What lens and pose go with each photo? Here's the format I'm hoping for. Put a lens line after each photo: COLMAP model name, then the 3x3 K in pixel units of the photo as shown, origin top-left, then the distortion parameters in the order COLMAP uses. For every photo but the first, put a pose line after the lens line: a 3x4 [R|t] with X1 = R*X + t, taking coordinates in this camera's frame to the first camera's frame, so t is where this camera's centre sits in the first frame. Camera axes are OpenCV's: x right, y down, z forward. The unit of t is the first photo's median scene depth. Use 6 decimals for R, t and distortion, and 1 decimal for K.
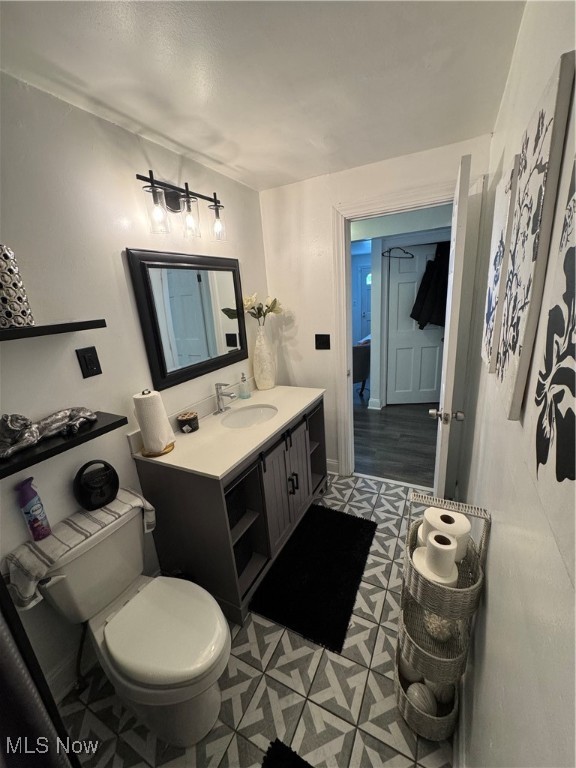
lens RADIAL K [[307.0, 0, 290.2], [0, 307.0, 386.0], [0, 0, 1]] dist [0.000124, -0.000144]
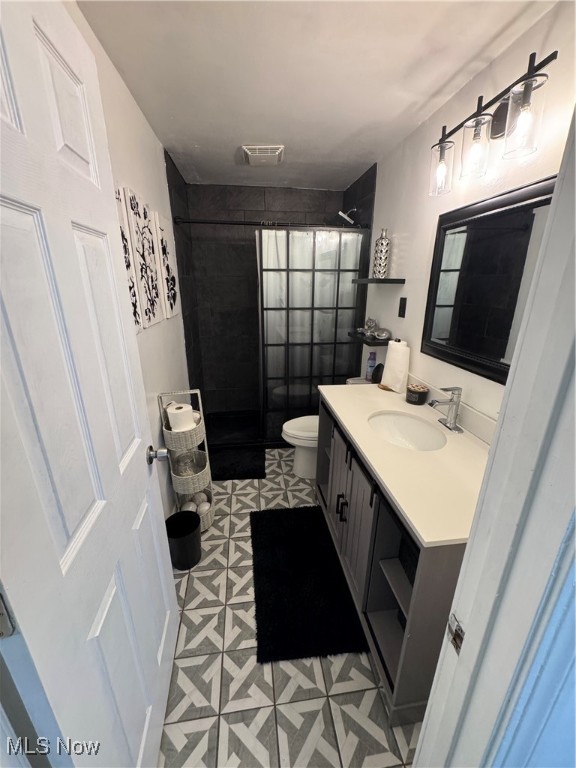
lens RADIAL K [[307.0, 0, 289.7], [0, 307.0, 382.8], [0, 0, 1]] dist [0.000124, -0.000144]
pose [[-0.819213, 0.244304, -0.518850, 0.552891], [-0.107484, 0.823286, 0.557357, -0.460814], [0.563326, 0.512362, -0.648188, 1.541929]]
